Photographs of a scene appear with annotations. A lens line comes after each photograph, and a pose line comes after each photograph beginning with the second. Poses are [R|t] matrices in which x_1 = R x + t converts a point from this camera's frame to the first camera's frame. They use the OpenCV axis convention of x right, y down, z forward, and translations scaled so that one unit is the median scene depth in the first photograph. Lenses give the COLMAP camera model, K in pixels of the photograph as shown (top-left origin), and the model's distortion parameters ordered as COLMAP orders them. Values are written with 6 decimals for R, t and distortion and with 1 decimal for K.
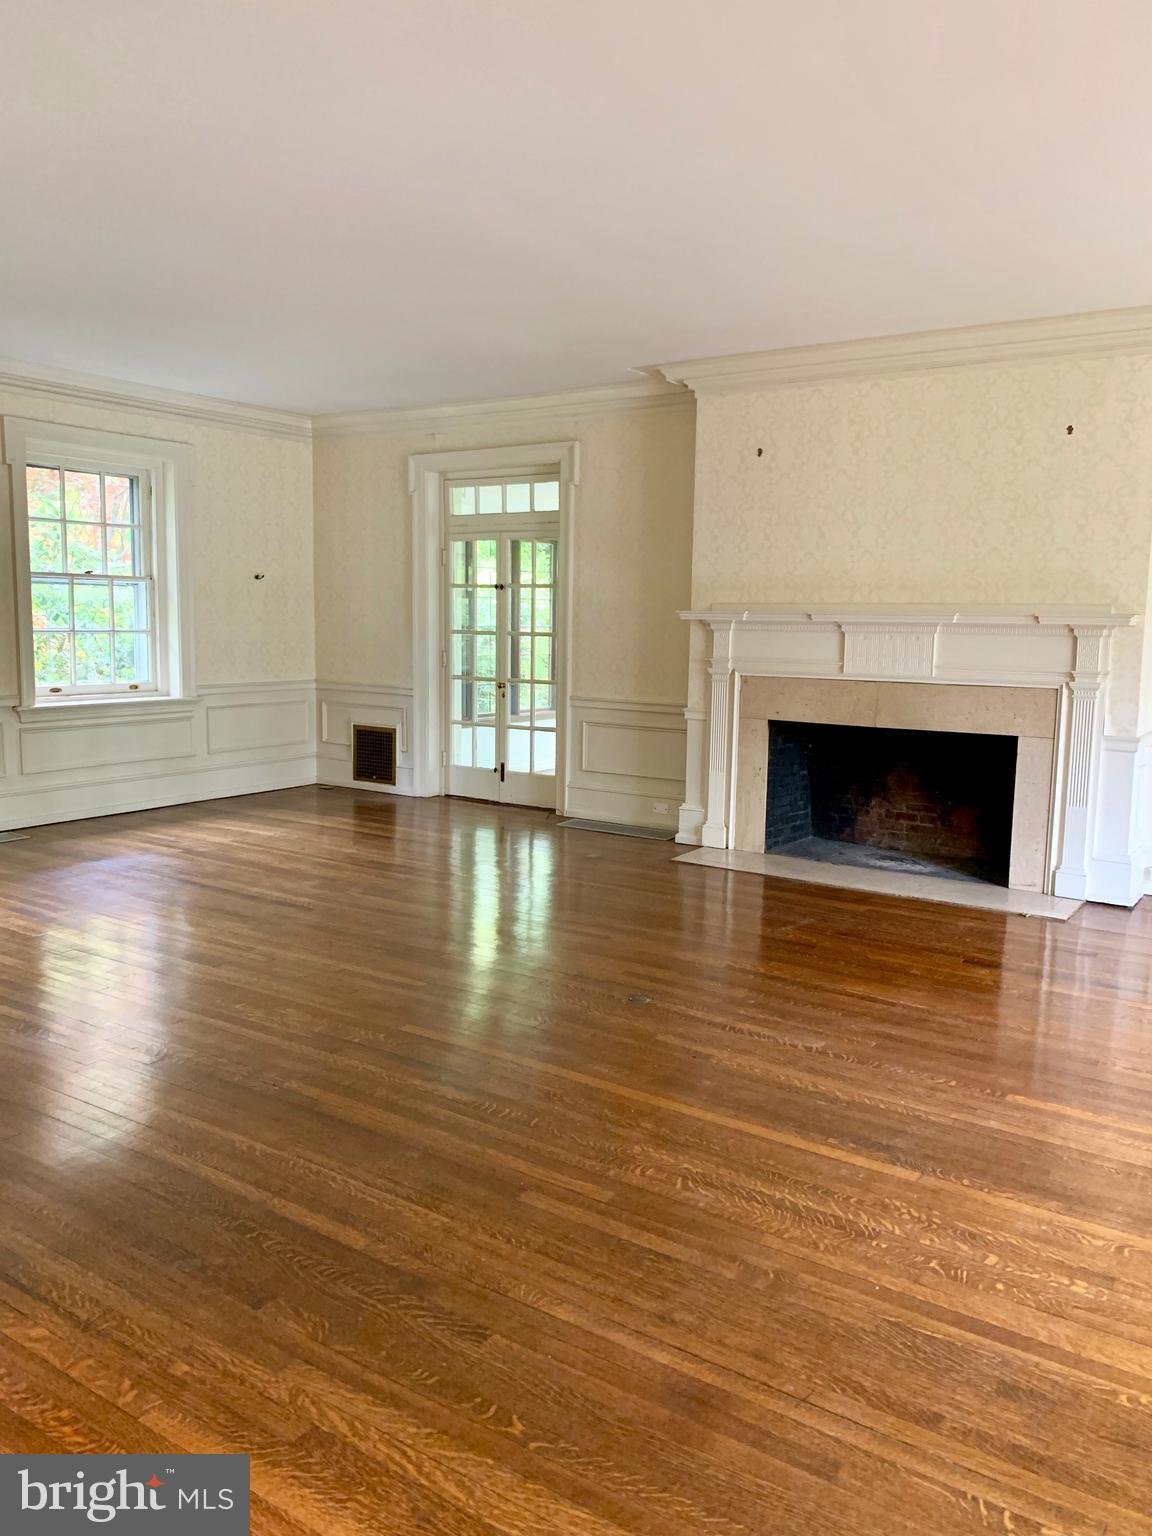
lens RADIAL K [[1160.5, 0, 576.0], [0, 1160.5, 768.0], [0, 0, 1]] dist [0.051117, -0.114276]
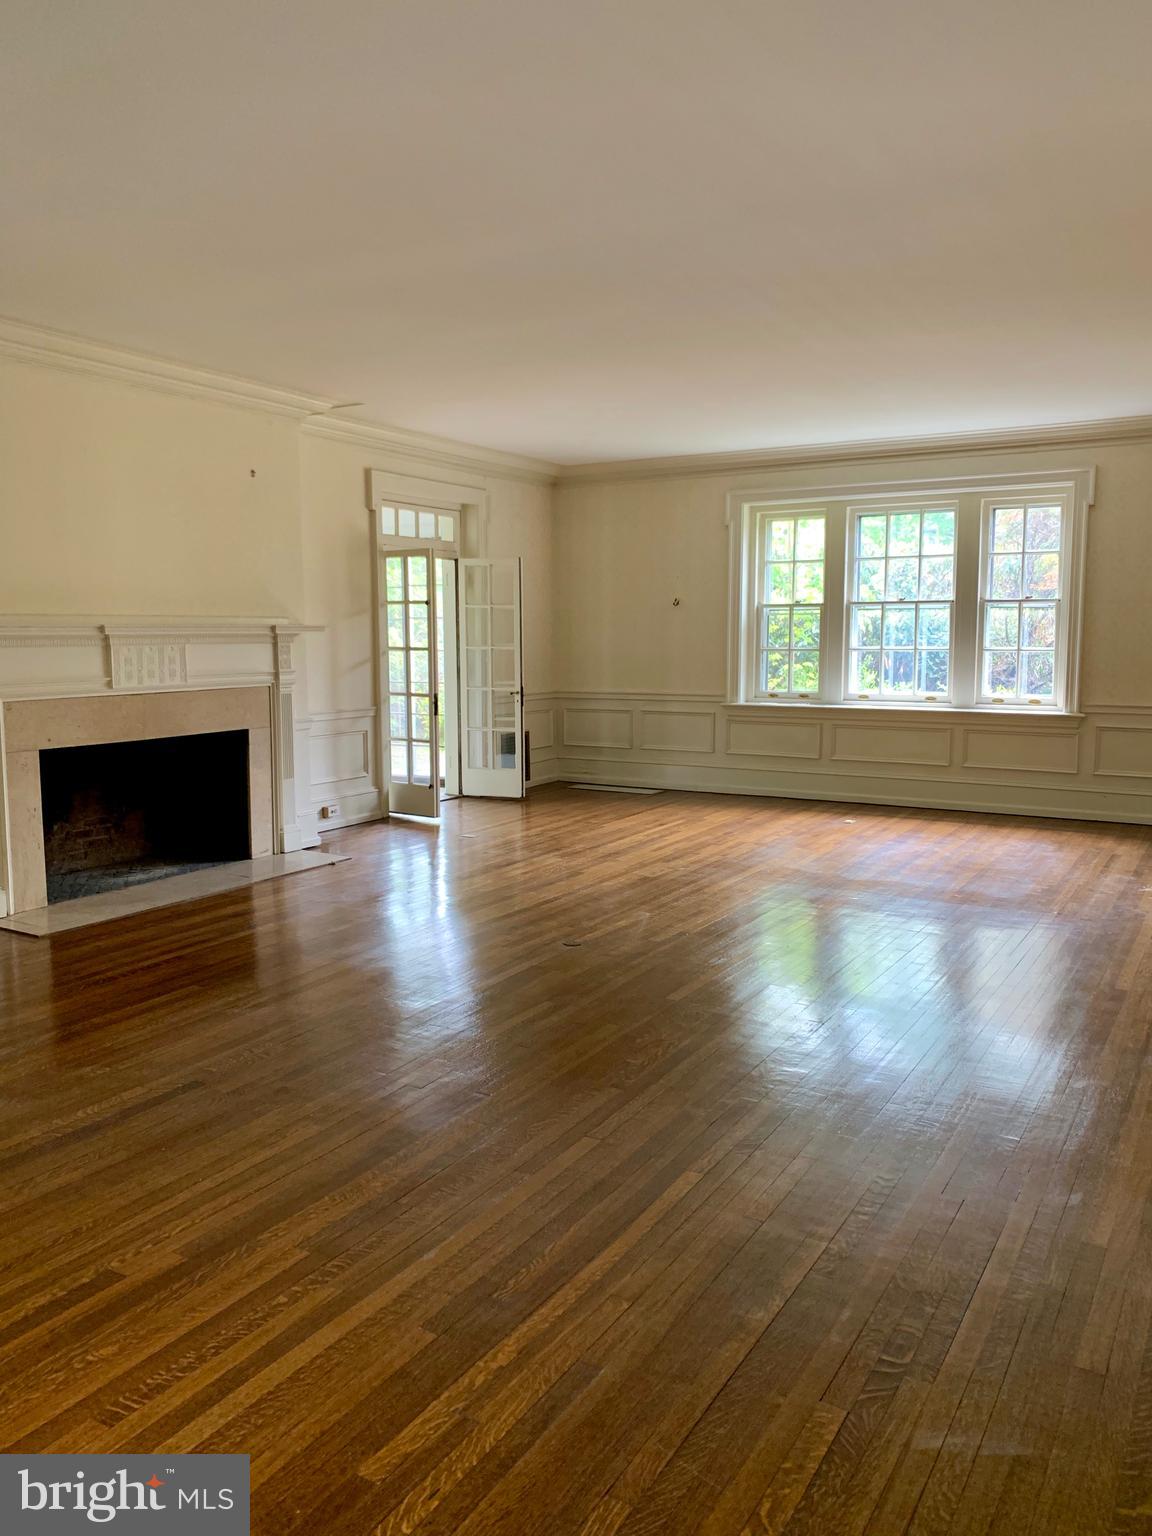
lens RADIAL K [[1160.5, 0, 576.0], [0, 1160.5, 768.0], [0, 0, 1]] dist [0.051117, -0.114276]
pose [[-0.053378, -0.133624, 0.989594, -0.783579], [0.133759, 0.981119, 0.139694, -0.105630], [-0.989575, 0.139824, -0.034497, 0.703255]]
